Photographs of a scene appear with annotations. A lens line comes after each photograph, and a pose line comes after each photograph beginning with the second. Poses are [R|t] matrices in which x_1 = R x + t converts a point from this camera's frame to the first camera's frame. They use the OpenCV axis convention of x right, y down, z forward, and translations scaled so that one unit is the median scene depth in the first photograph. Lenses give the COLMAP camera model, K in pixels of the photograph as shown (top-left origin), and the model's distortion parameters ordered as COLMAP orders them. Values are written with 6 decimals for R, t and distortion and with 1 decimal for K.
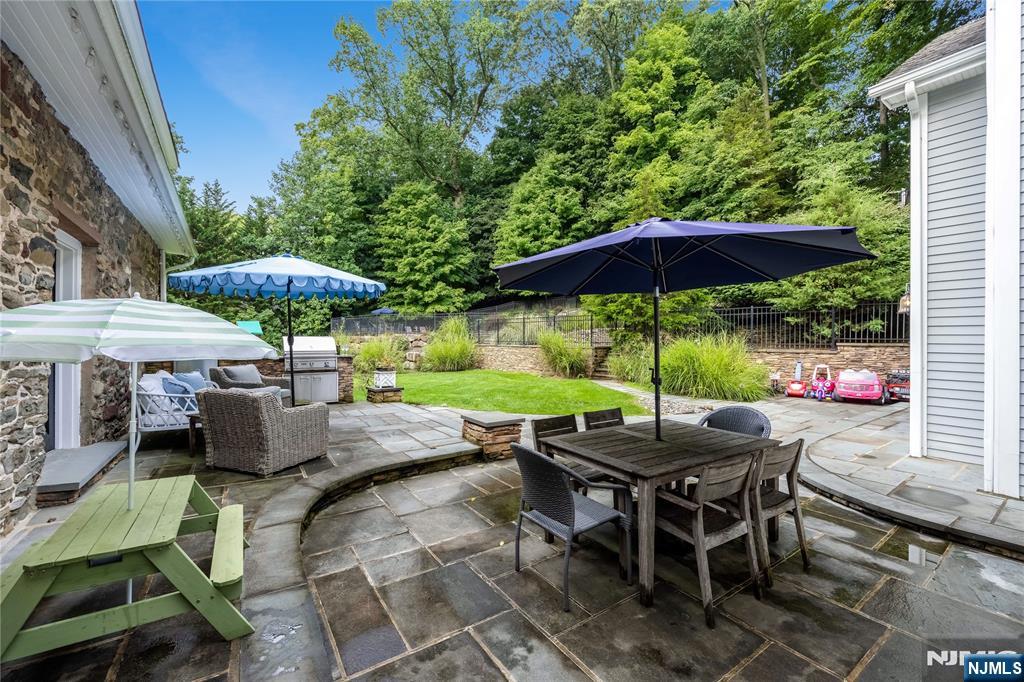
lens RADIAL K [[417.3, 0, 508.5], [0, 417.3, 340.6], [0, 0, 1]] dist [0.001322, 0.000094]
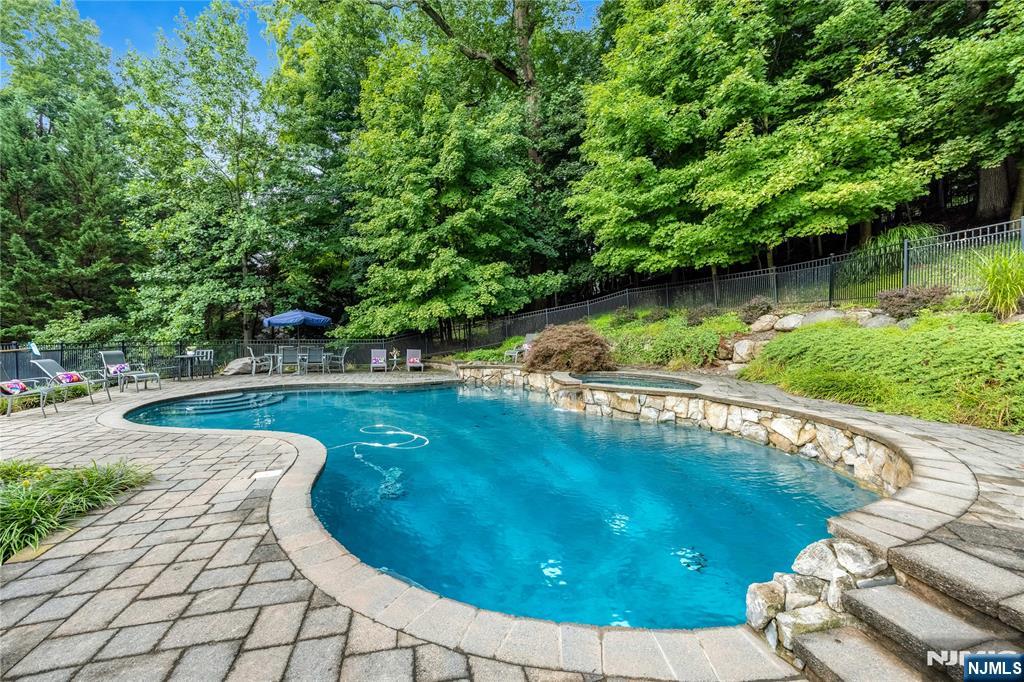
lens RADIAL K [[417.3, 0, 511.2], [0, 417.3, 340.9], [0, 0, 1]] dist [0.001322, 0.000094]
pose [[0.940207, 0.011162, -0.340419, 0.049824], [-0.009466, 0.999933, 0.006643, -0.047722], [0.340471, -0.003023, 0.940250, 0.616090]]
